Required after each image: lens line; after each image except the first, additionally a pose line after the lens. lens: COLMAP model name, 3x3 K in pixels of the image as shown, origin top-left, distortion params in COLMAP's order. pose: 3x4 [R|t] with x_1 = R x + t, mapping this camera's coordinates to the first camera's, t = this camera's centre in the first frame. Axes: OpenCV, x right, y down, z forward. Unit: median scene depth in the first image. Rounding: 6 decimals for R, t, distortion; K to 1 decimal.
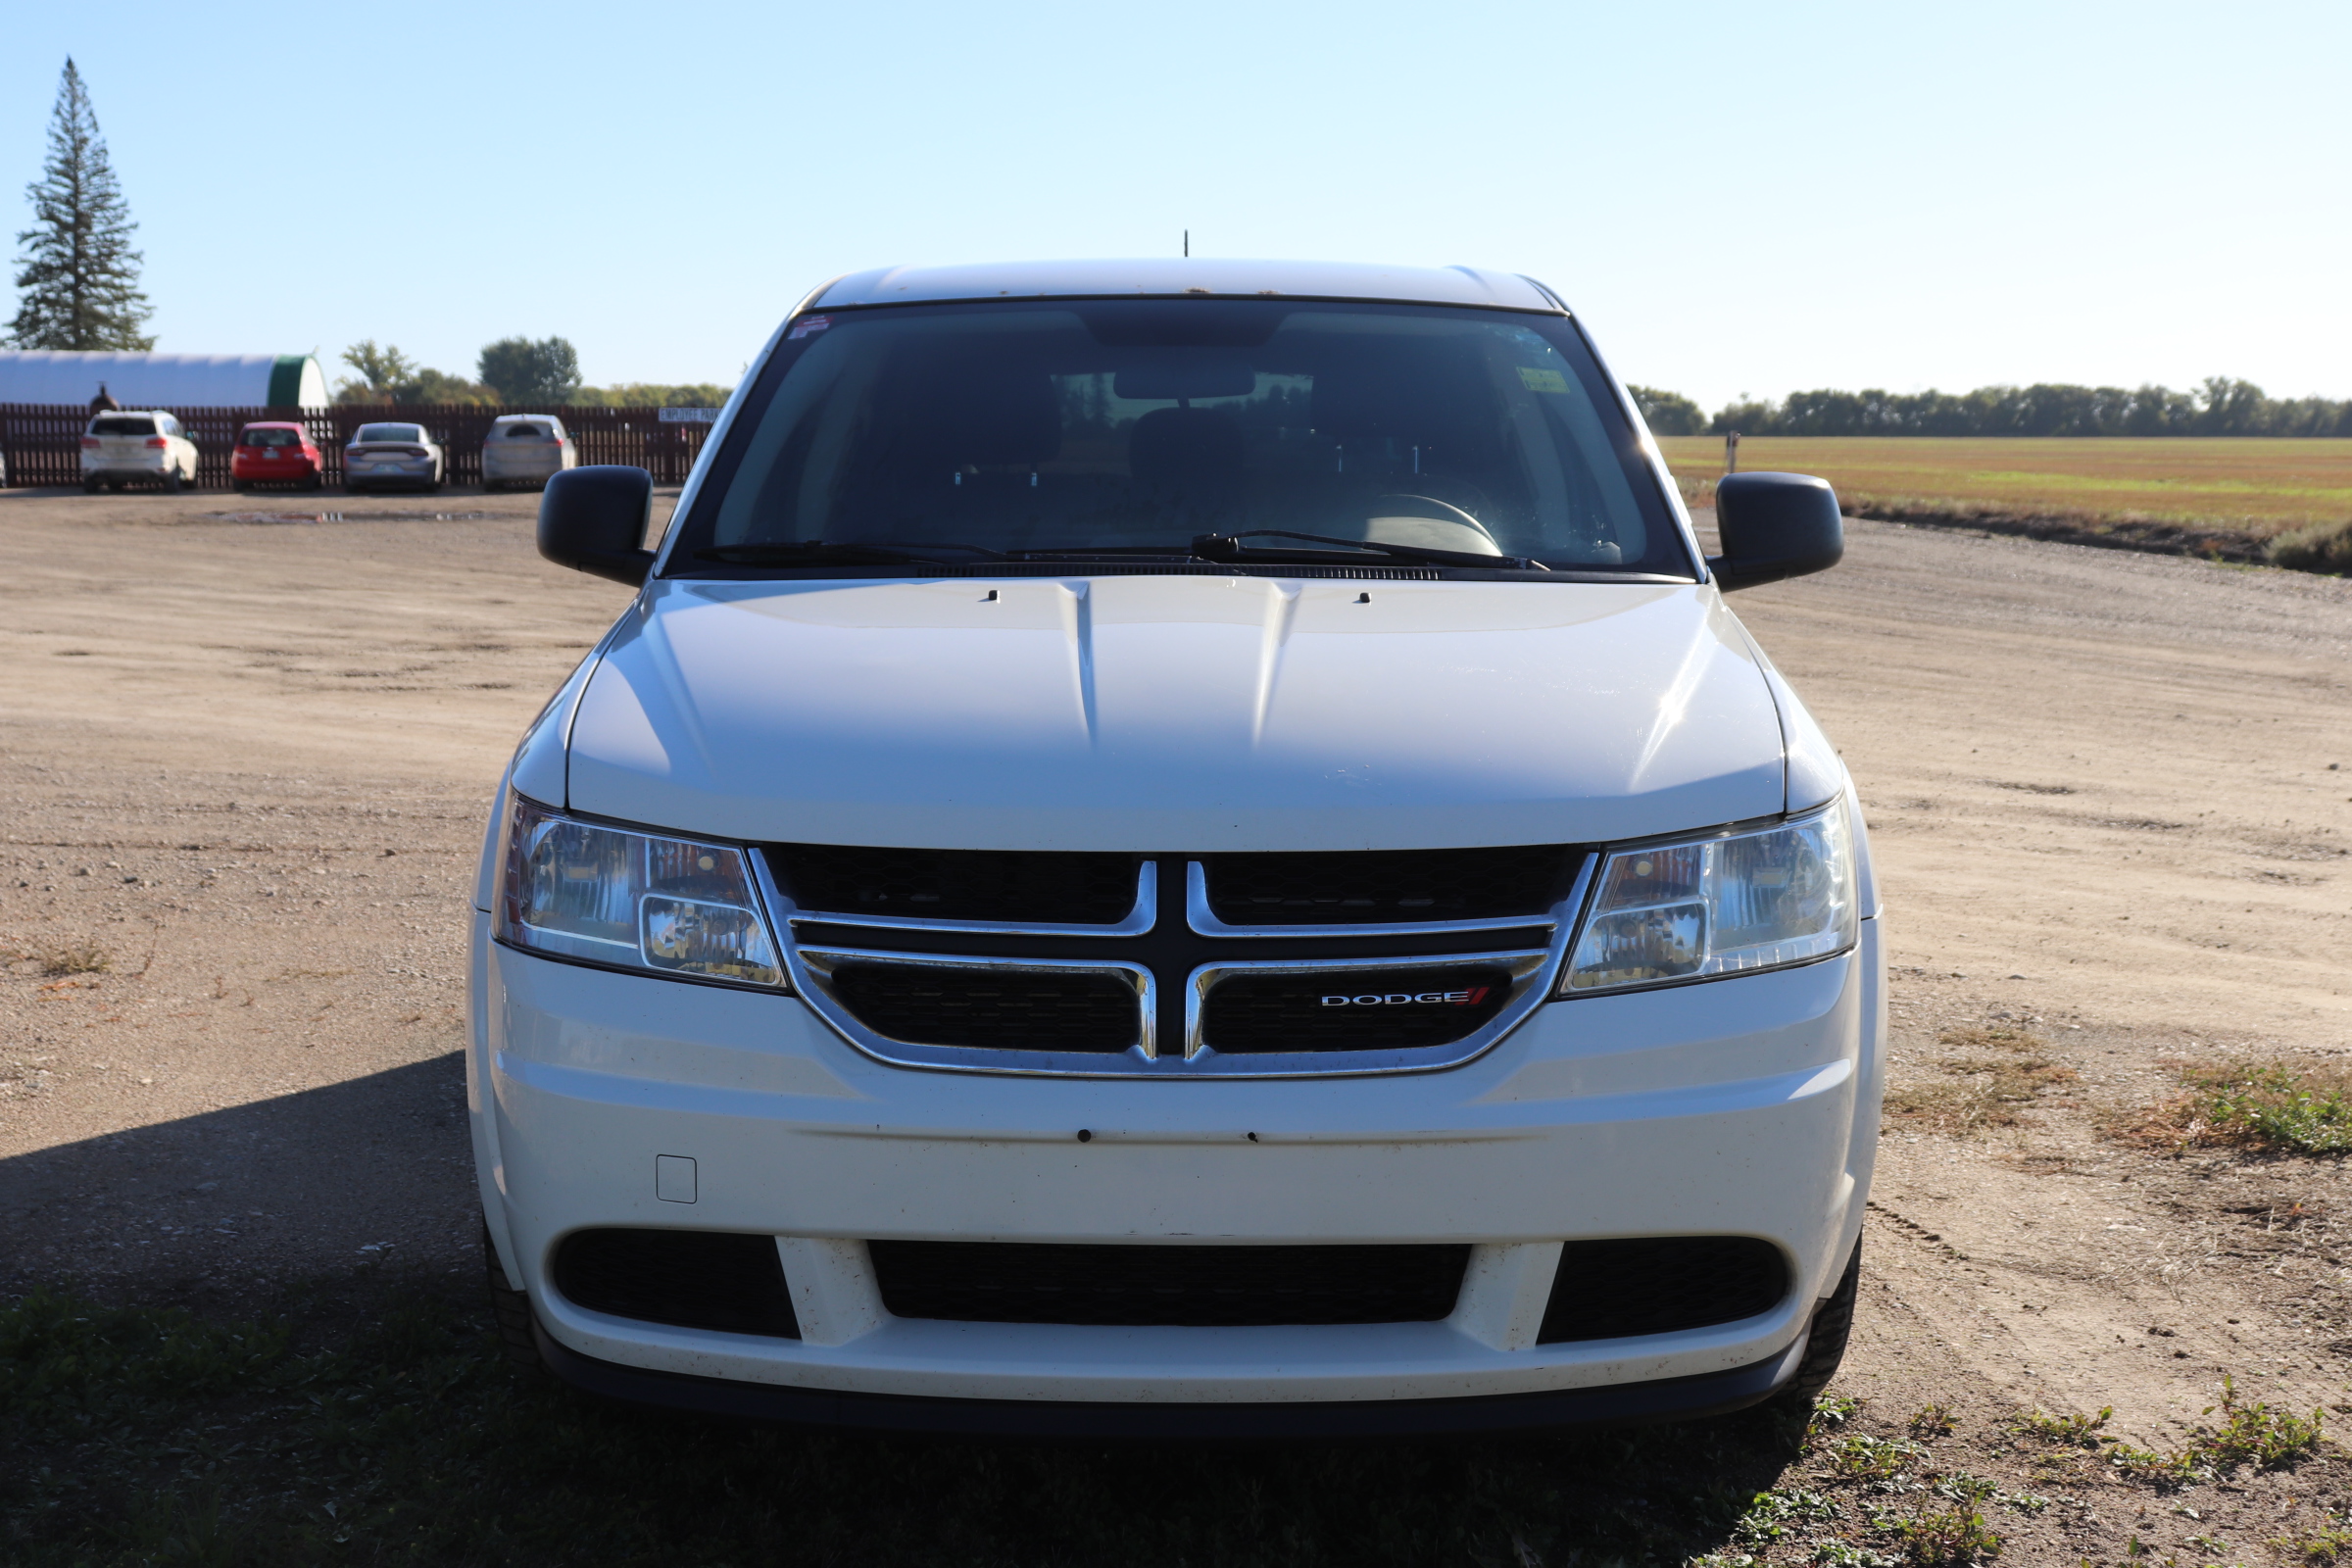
lens RADIAL K [[3041.9, 0, 1183.1], [0, 3041.9, 800.7], [0, 0, 1]] dist [0.038662, 0.000000]
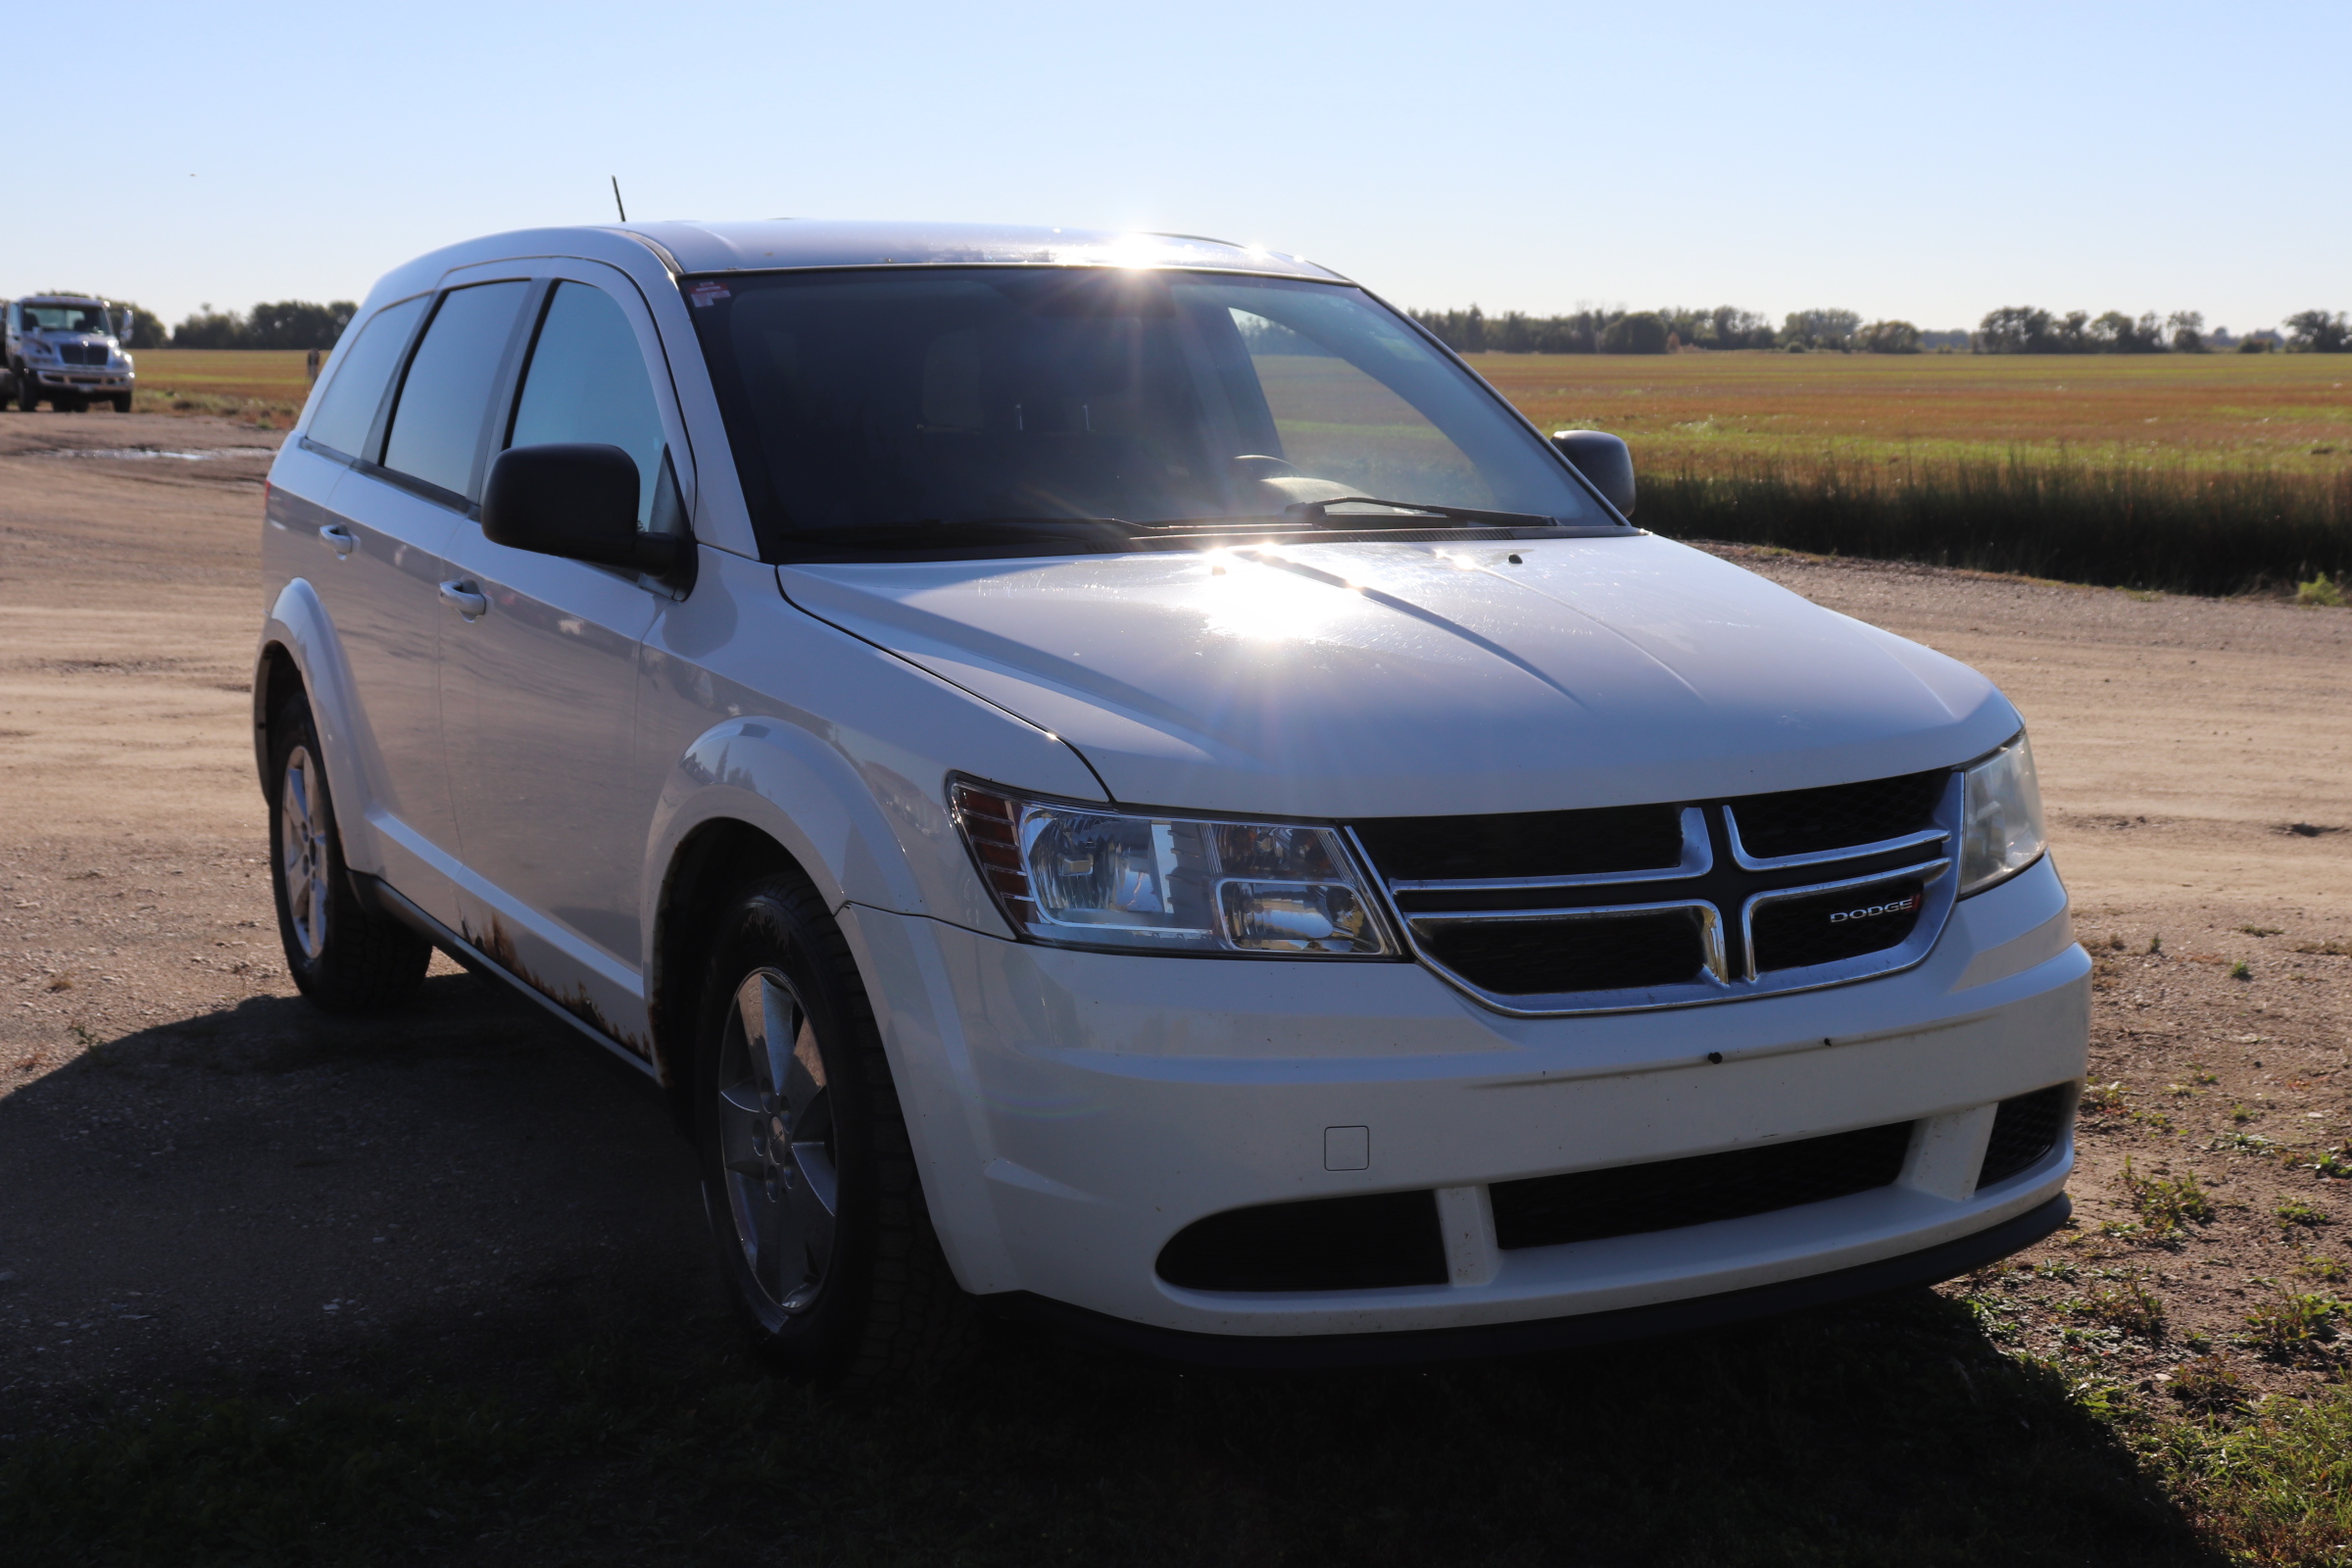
lens RADIAL K [[3041.9, 0, 1187.8], [0, 3041.9, 782.2], [0, 0, 1]] dist [0.038662, 0.000000]
pose [[0.869724, -0.072016, 0.488255, -0.059184], [0.060728, 0.997395, 0.038938, -0.003635], [-0.489787, -0.004214, 0.871832, 0.010274]]
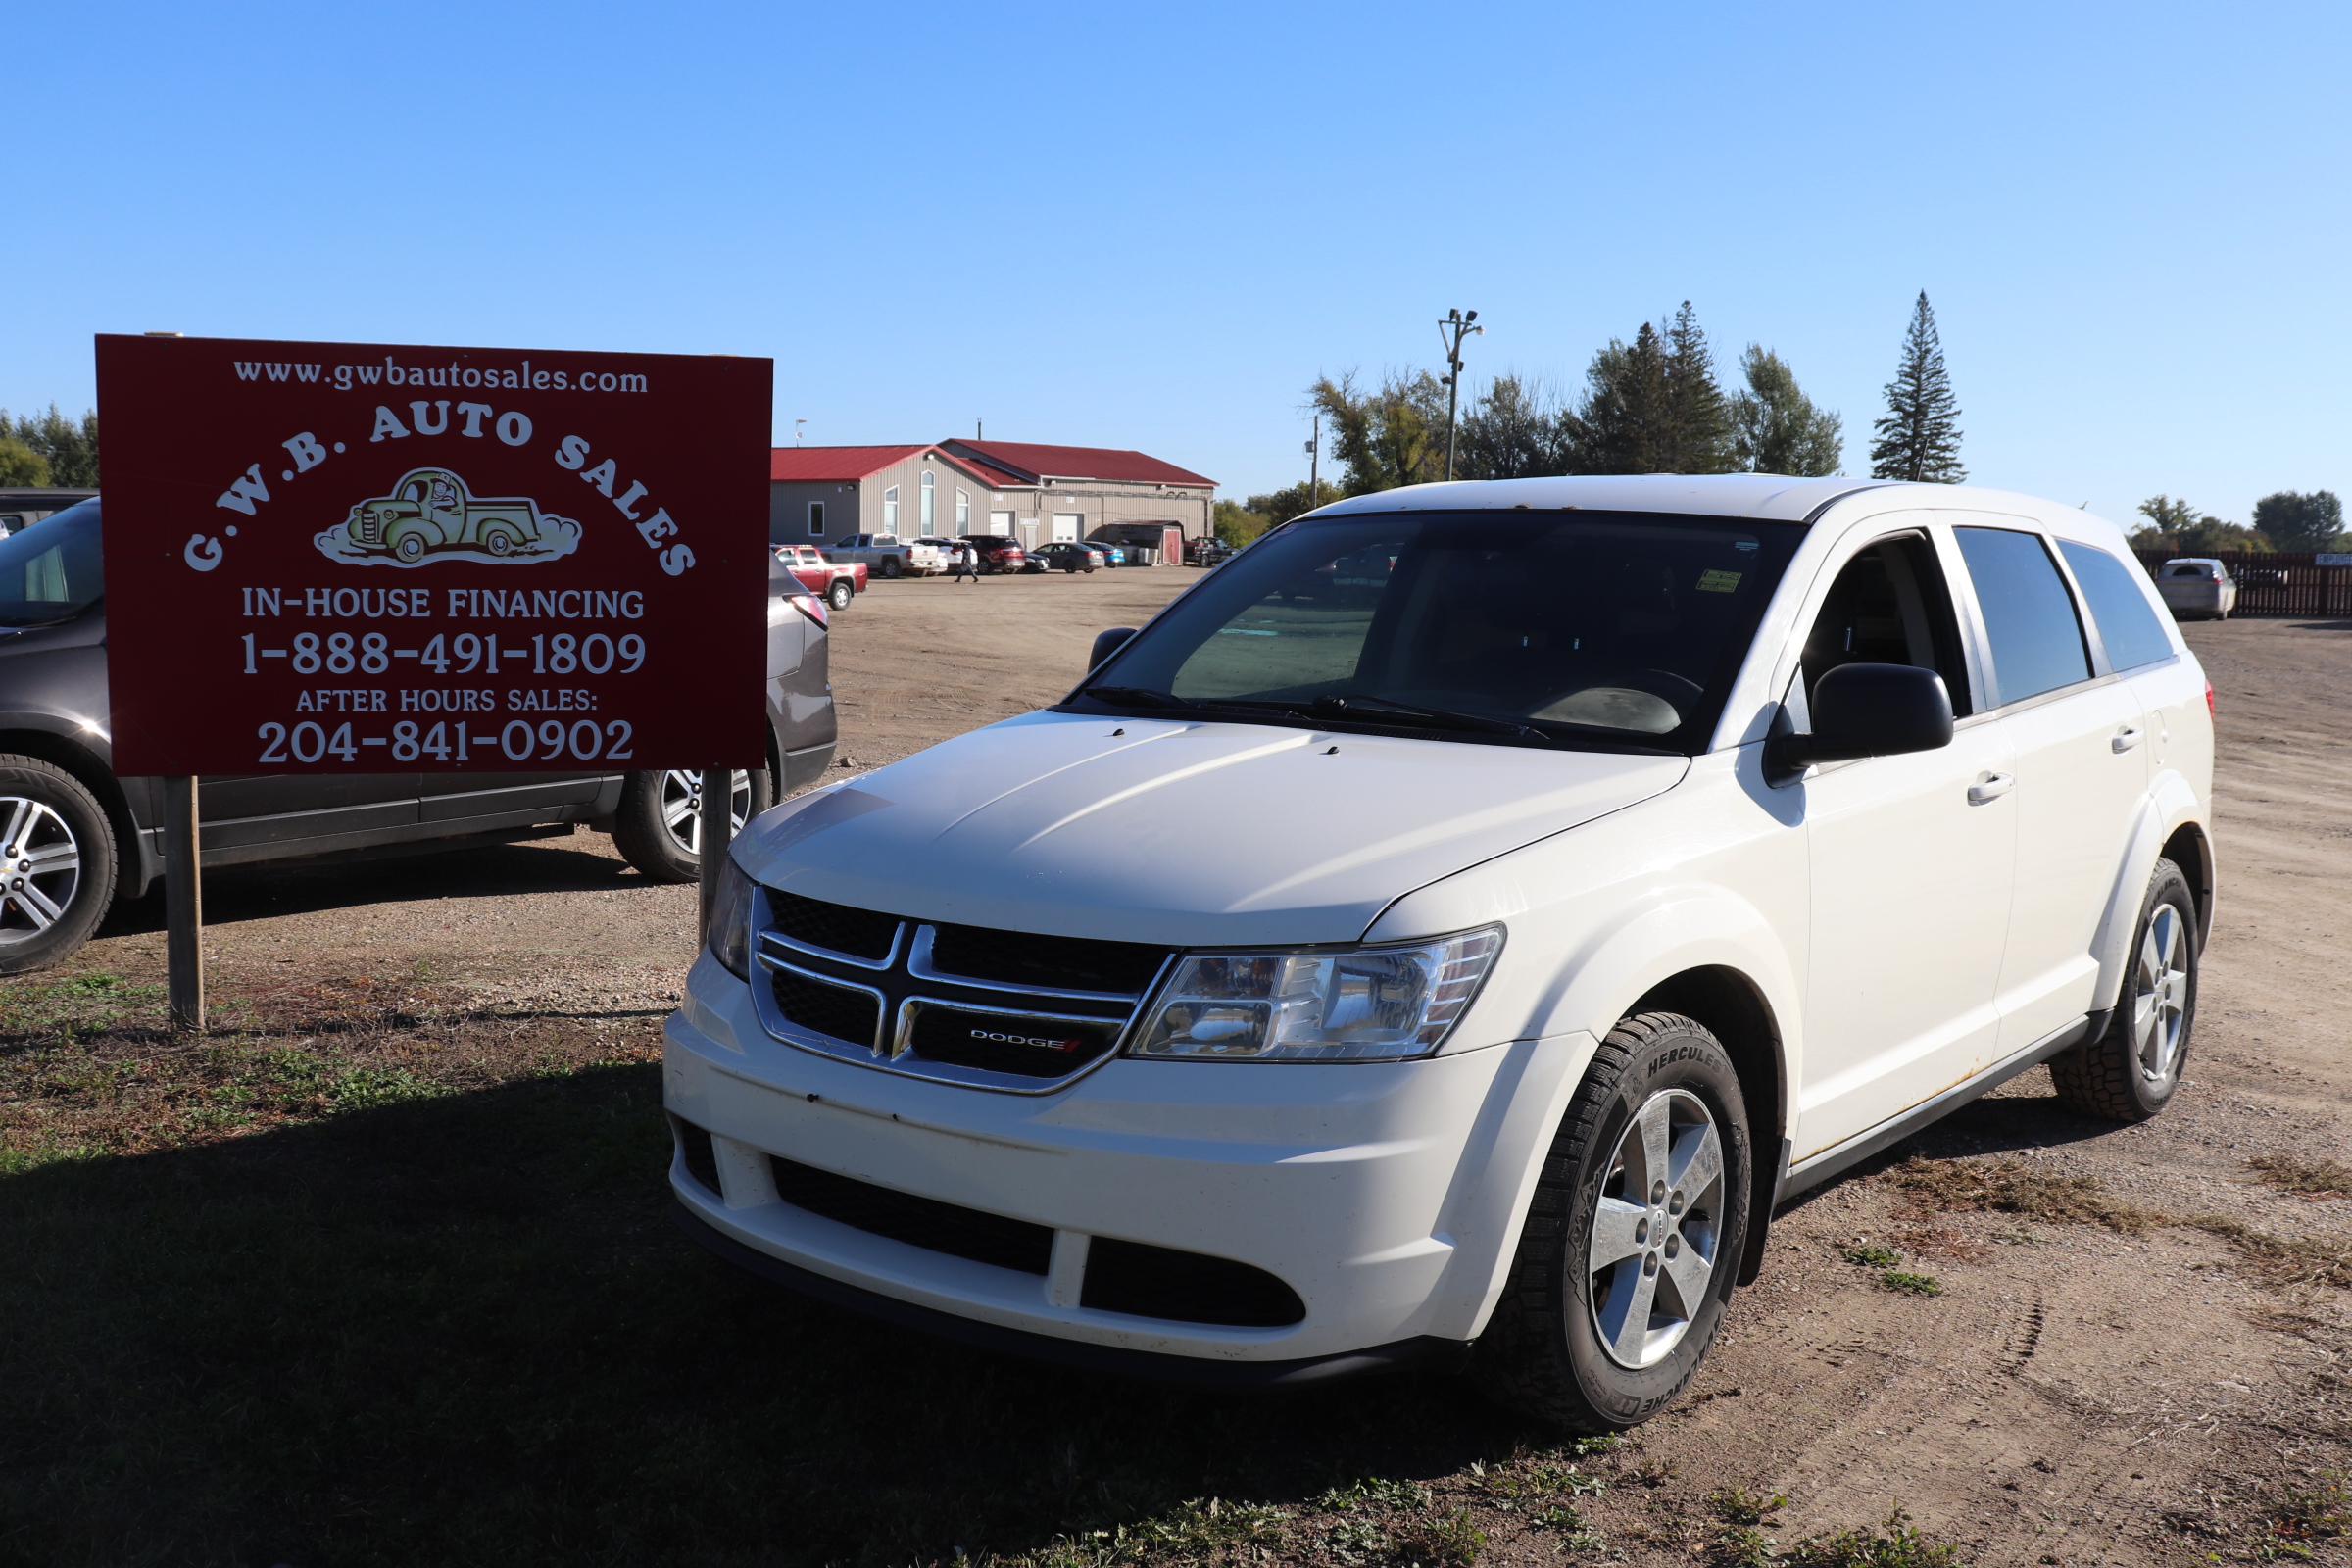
lens RADIAL K [[2318.8, 0, 1175.2], [0, 2318.8, 769.3], [0, 0, 1]] dist [-0.010966, 0.000000]
pose [[0.771408, 0.068939, -0.632596, 0.065584], [-0.088359, 0.996088, 0.000804, -0.005428], [0.630177, 0.055275, 0.774482, 0.017964]]
